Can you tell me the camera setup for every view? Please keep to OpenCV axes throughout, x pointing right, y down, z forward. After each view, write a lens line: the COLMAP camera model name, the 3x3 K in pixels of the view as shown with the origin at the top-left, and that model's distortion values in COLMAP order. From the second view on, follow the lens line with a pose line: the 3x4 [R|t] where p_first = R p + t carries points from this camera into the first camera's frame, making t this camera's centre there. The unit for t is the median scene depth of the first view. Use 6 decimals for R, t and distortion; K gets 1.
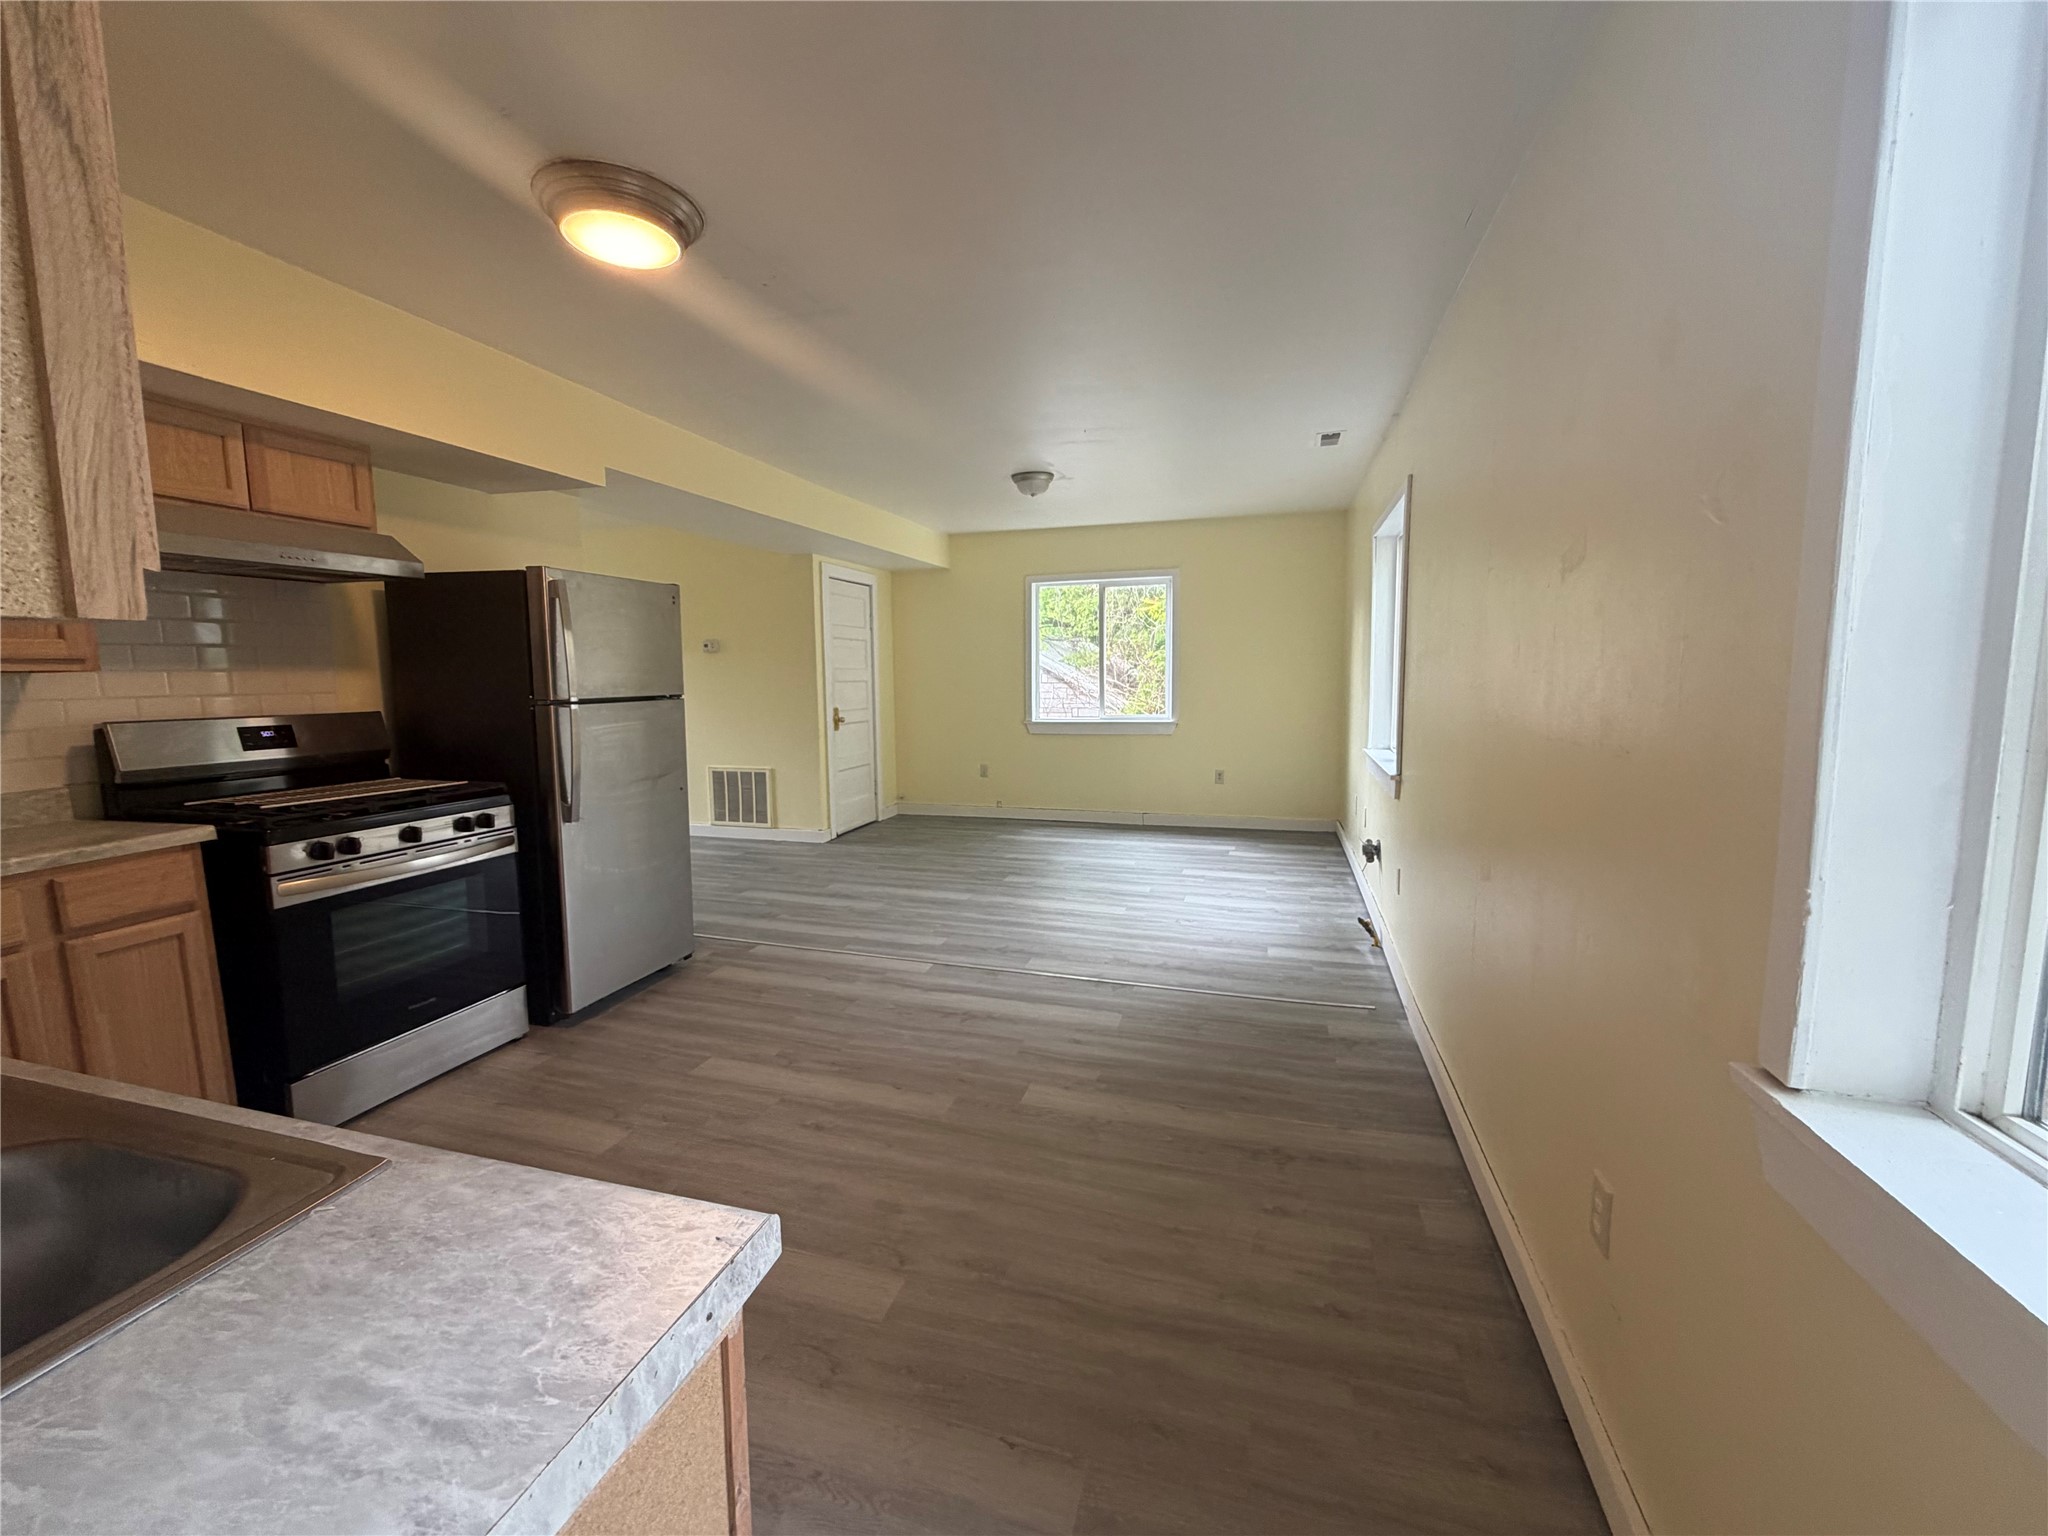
lens RADIAL K [[819.1, 0, 1017.8], [0, 819.1, 761.0], [0, 0, 1]] dist [0.004625, 0.000038]
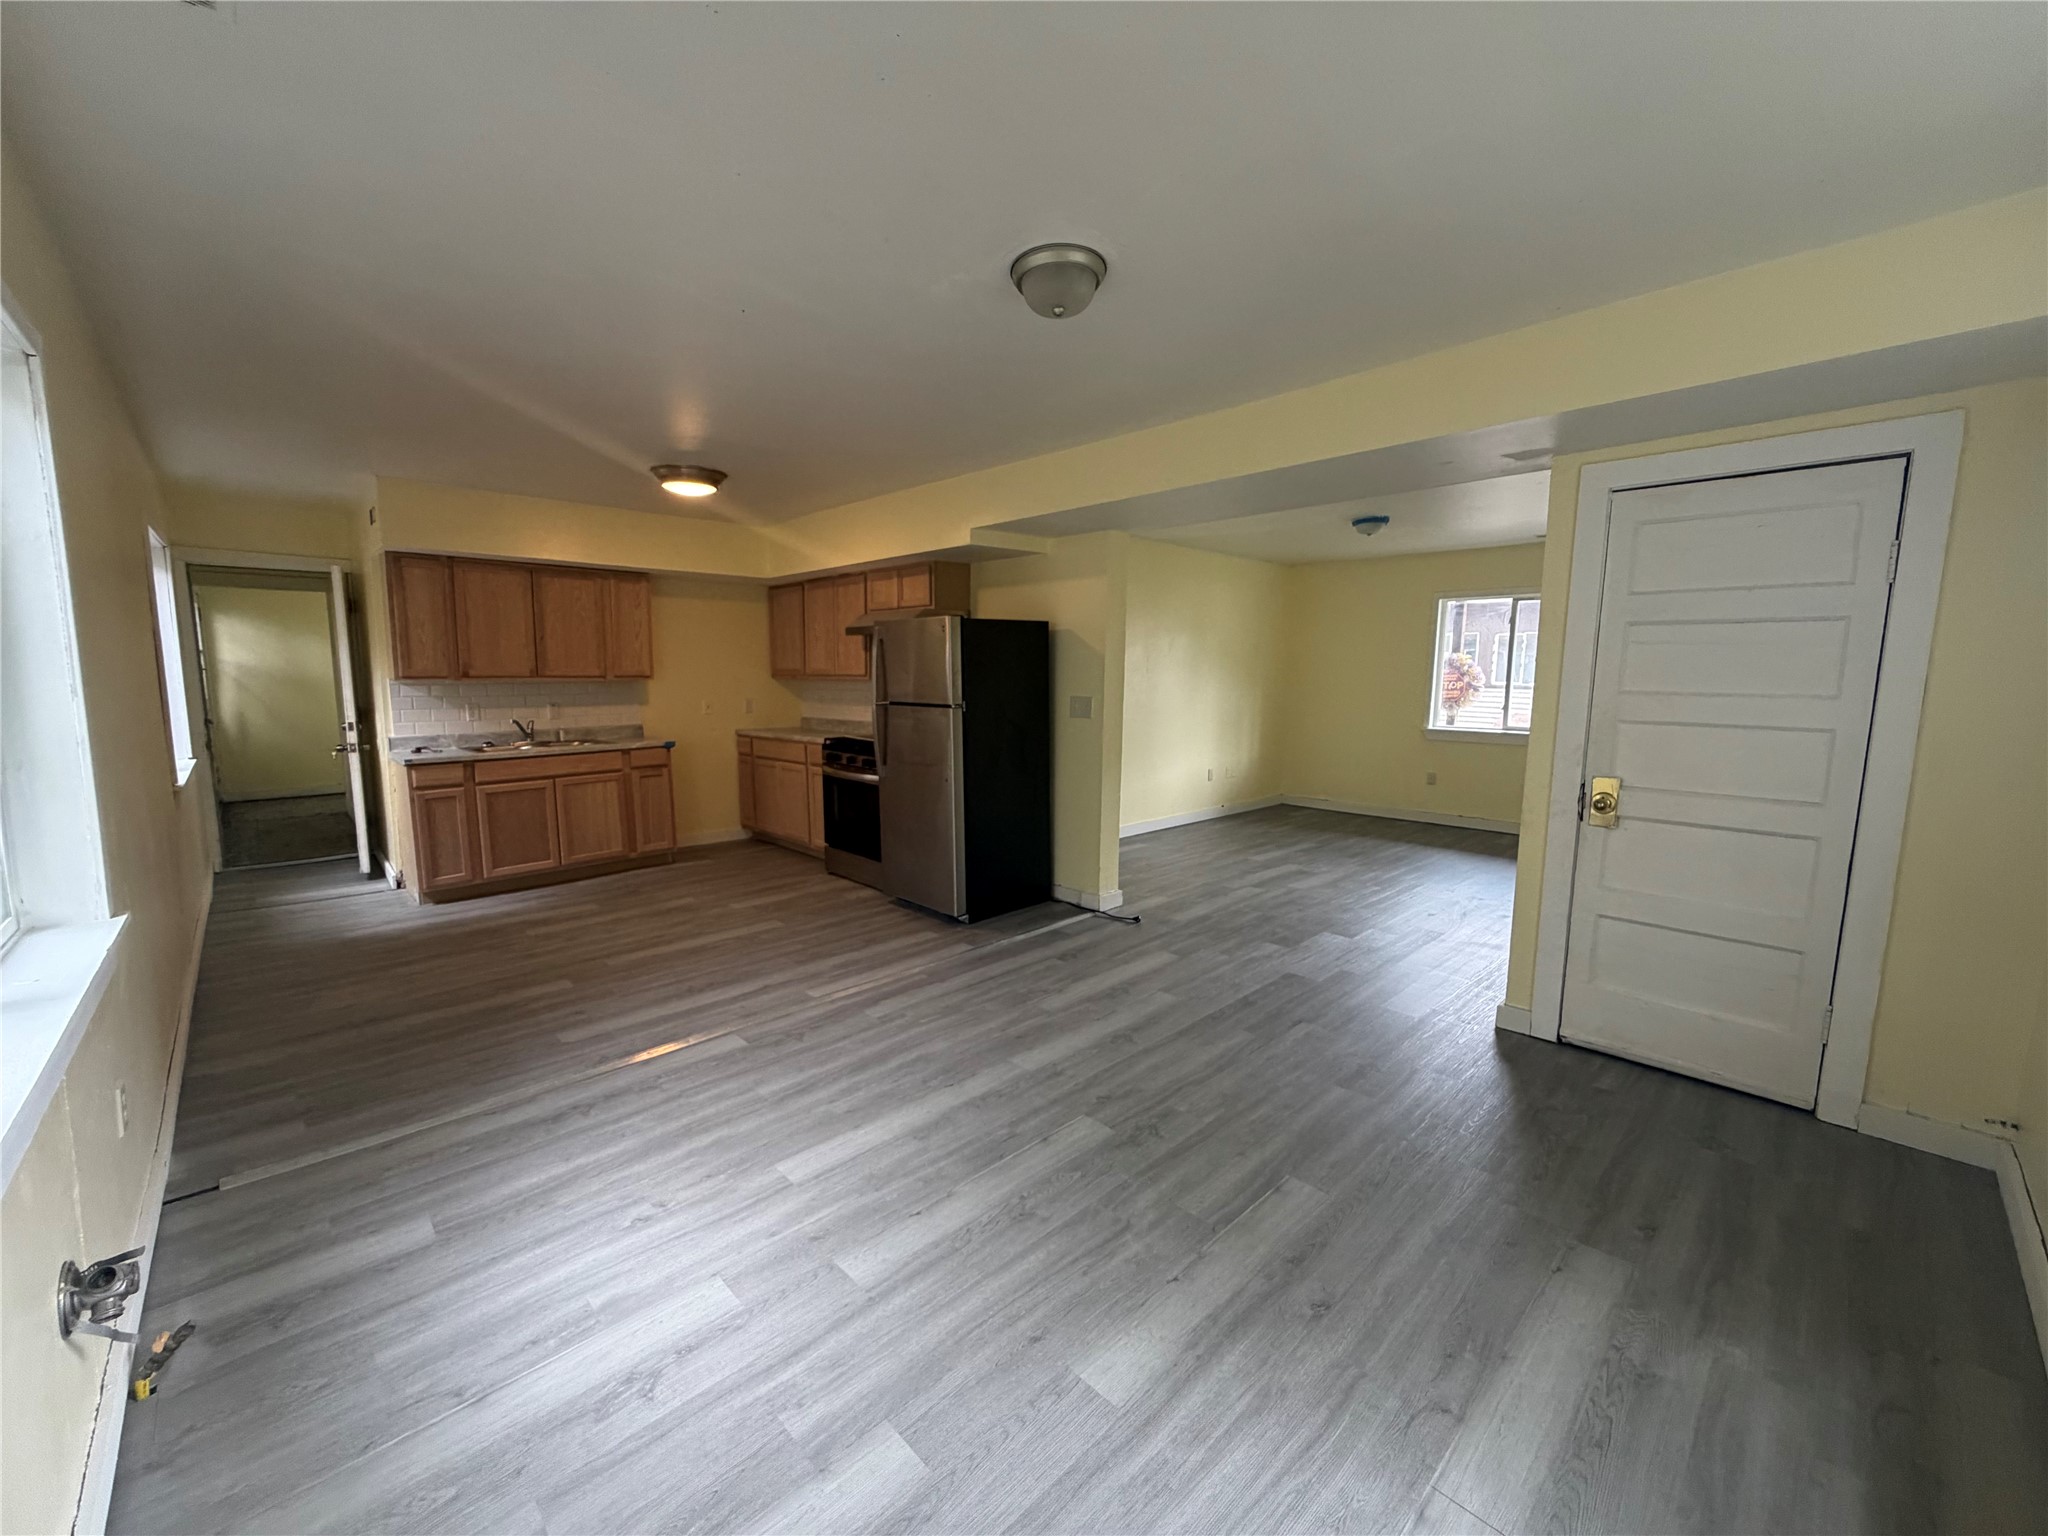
lens RADIAL K [[819.1, 0, 1023.3], [0, 819.1, 759.2], [0, 0, 1]] dist [0.004625, 0.000038]
pose [[-0.493463, 0.102875, -0.863661, 0.594685], [-0.096519, 0.980370, 0.171924, -0.220395], [0.864395, 0.168198, -0.473848, 1.666981]]
